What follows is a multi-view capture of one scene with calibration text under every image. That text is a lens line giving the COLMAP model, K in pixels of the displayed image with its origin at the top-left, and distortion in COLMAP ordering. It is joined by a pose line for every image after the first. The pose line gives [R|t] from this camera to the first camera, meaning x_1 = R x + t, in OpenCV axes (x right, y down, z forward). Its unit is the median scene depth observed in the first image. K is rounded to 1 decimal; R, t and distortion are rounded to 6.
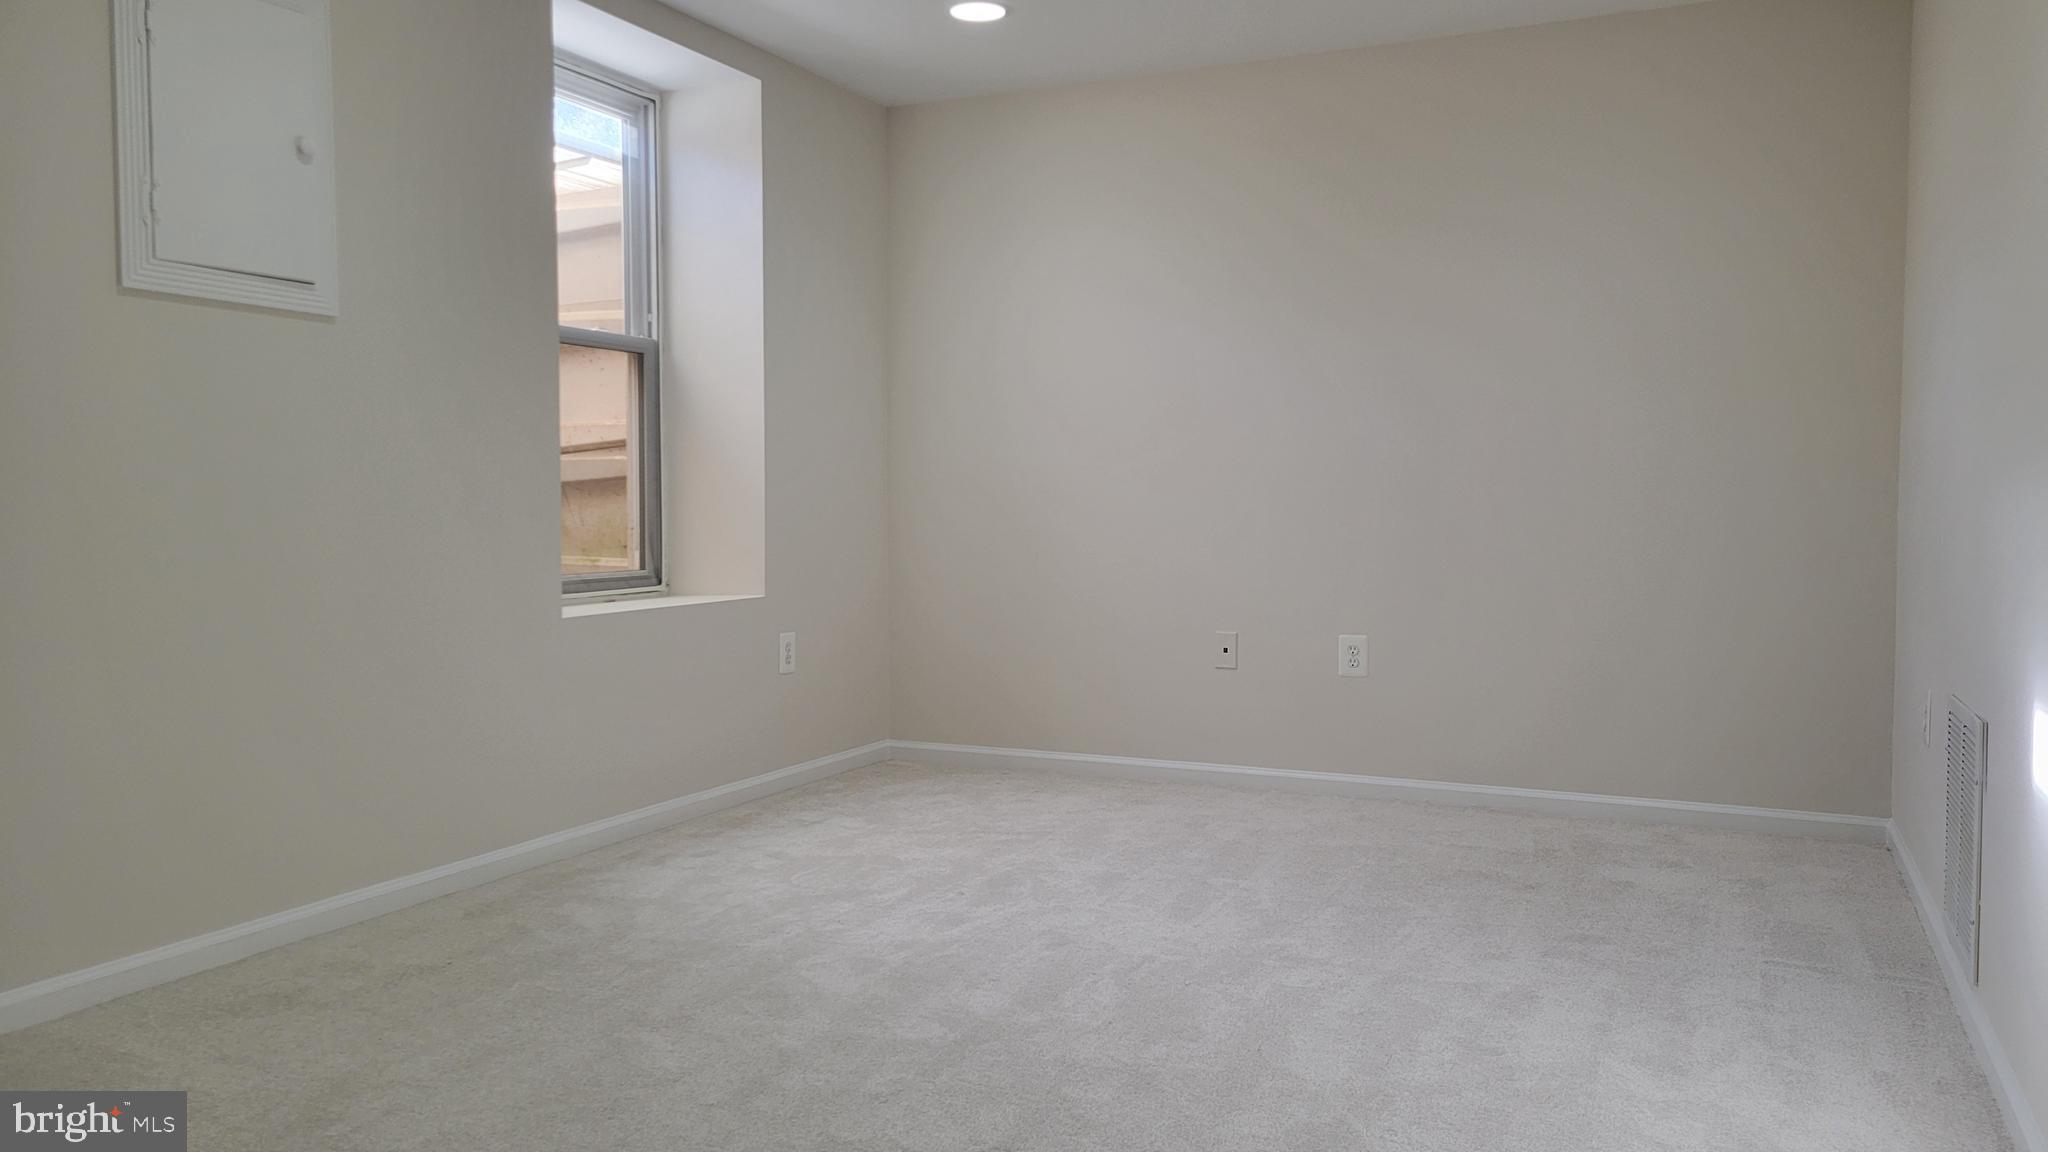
lens RADIAL K [[1534.3, 0, 1048.8], [0, 1534.3, 565.2], [0, 0, 1]] dist [0.065108, -0.049177]
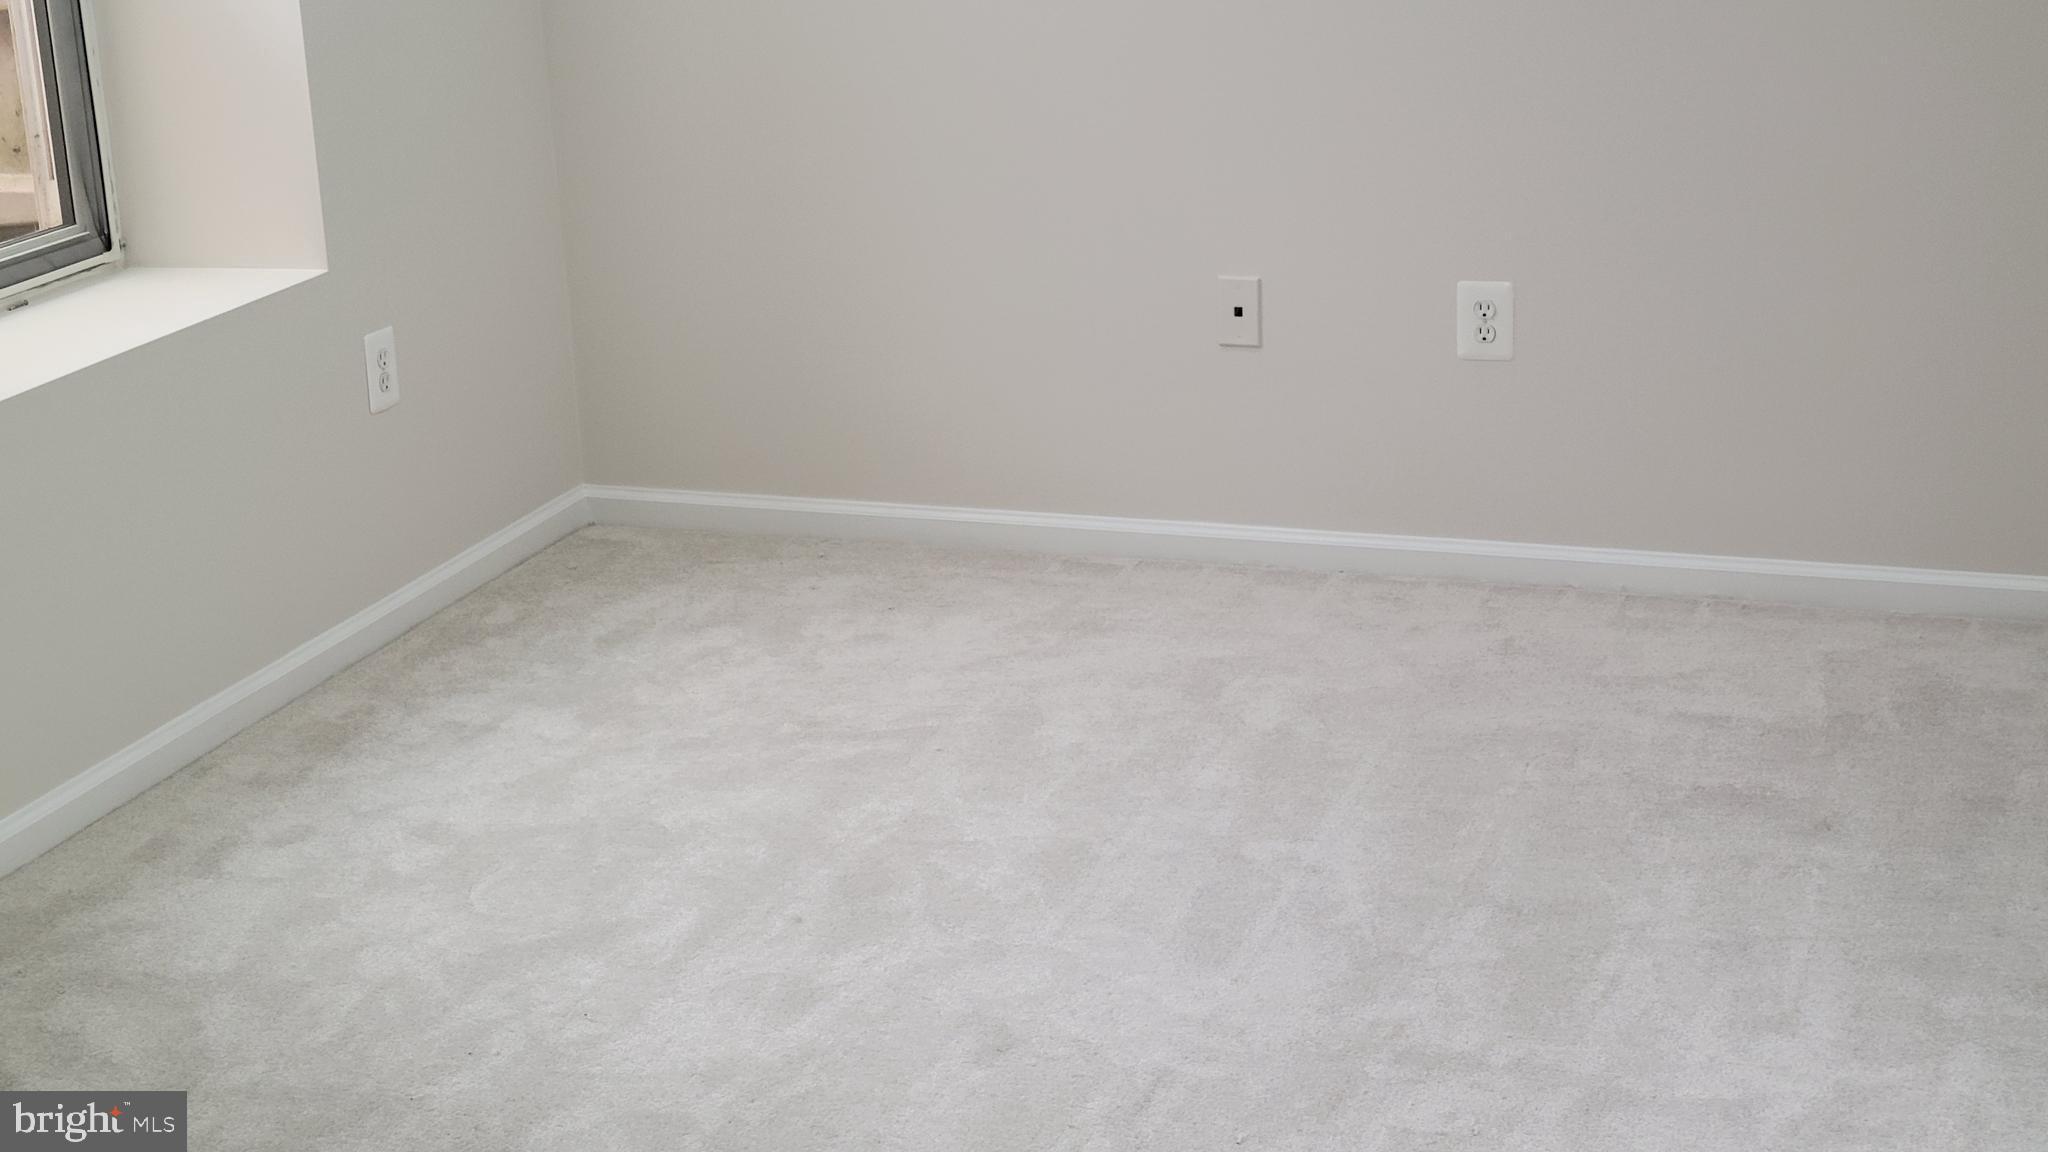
lens RADIAL K [[3101.9, 0, 1024.4], [0, 3101.9, 585.9], [0, 0, 1]] dist [0.070293, 0.000000]
pose [[0.996108, -0.062538, 0.062119, -0.034157], [0.044446, 0.964927, 0.258729, -0.162548], [-0.076121, -0.254961, 0.963951, -0.027098]]
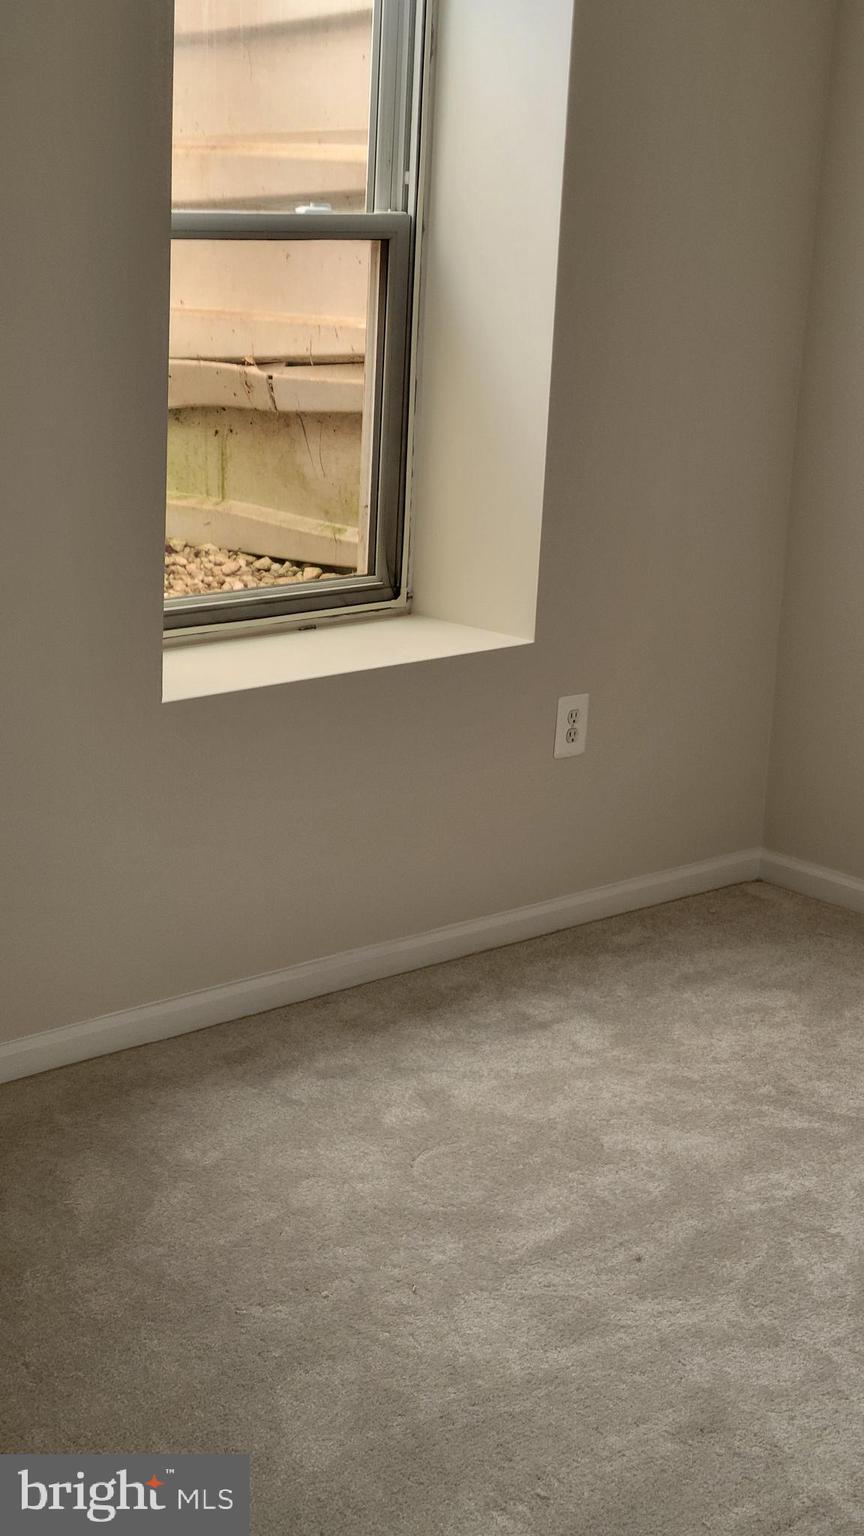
lens RADIAL K [[2326.4, 0, 429.7], [0, 2326.4, 761.0], [0, 0, 1]] dist [0.070293, 0.000000]
pose [[0.915647, 0.143993, -0.375310, 0.176466], [-0.064144, 0.974017, 0.217203, -0.169122], [0.396834, -0.174808, 0.901091, 0.128047]]
